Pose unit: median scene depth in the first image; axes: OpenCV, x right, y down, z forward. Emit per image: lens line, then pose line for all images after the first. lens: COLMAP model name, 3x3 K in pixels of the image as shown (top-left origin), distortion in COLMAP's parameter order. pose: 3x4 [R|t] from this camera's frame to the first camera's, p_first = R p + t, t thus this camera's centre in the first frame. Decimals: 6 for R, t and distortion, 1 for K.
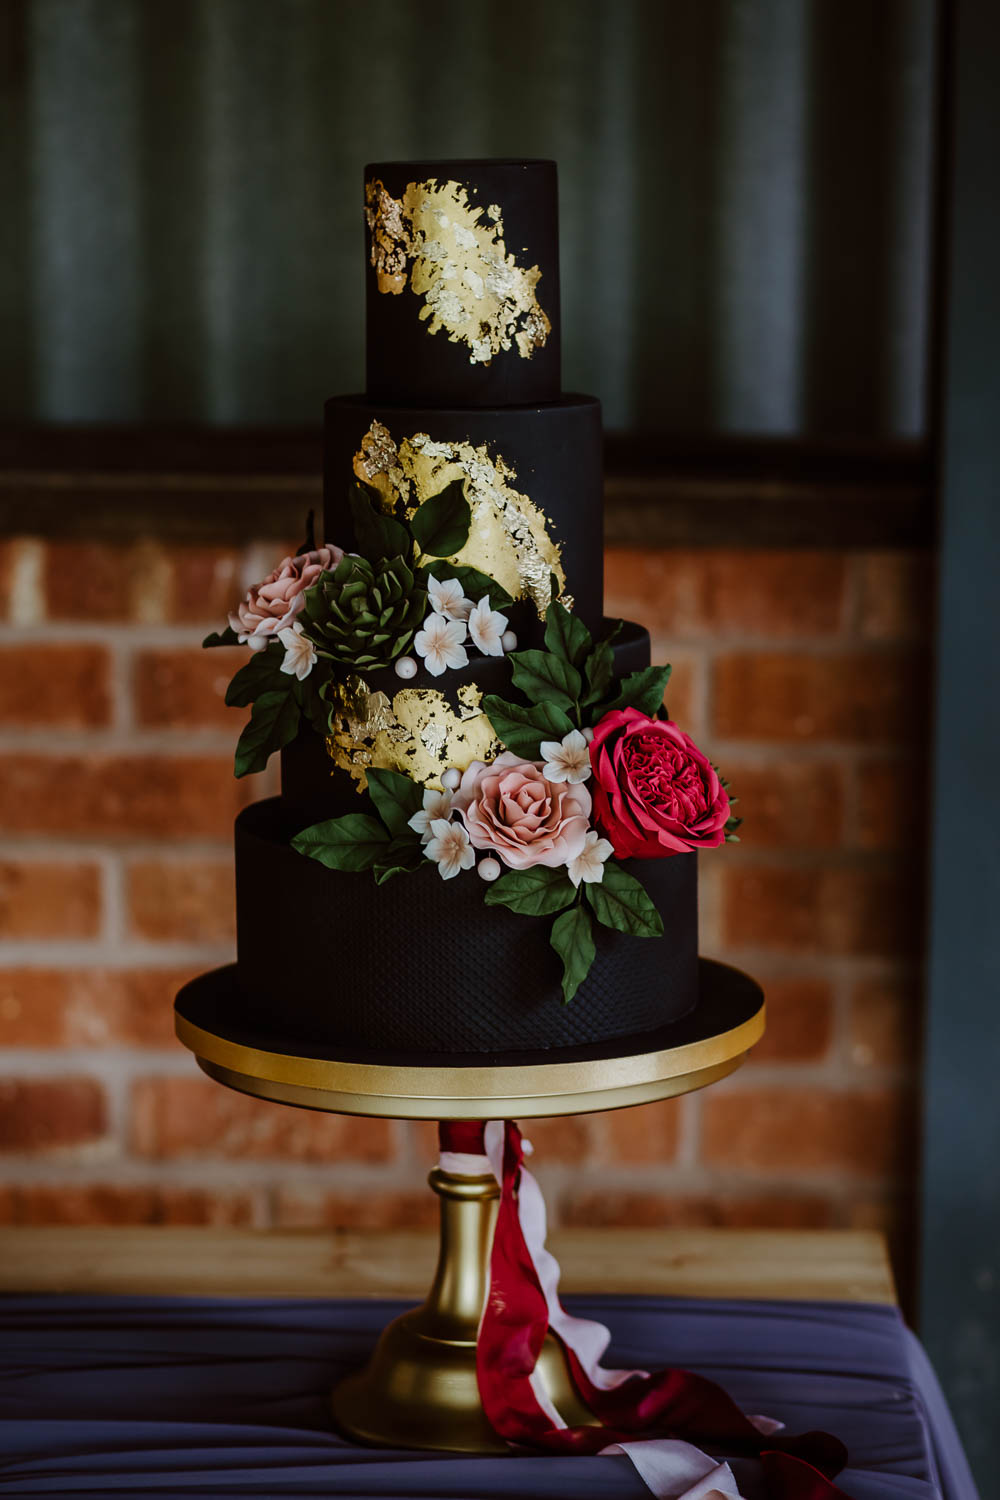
lens RADIAL K [[3190.4, 0, 500.0], [0, 3190.4, 750.0], [0, 0, 1]] dist [-0.033950, 0.003781]
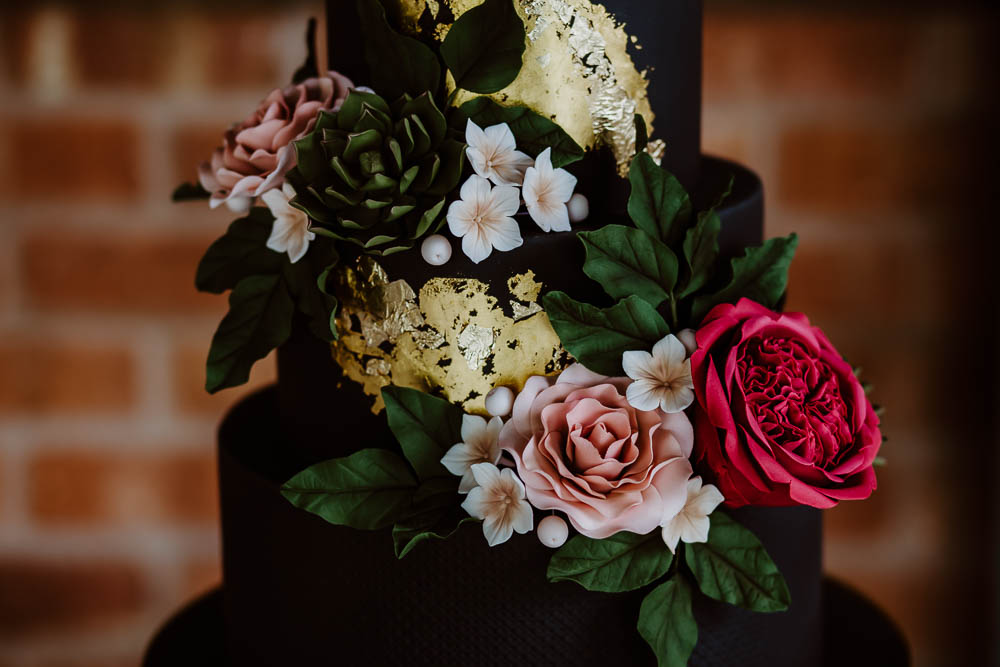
lens RADIAL K [[2423.1, 0, 500.0], [0, 2423.1, 333.5], [0, 0, 1]] dist [0.139842, 0.202099]
pose [[0.999844, -0.004558, -0.017039, -0.005708], [0.006115, 0.995691, 0.092531, -0.057264], [0.016544, -0.092621, 0.995564, 0.448356]]
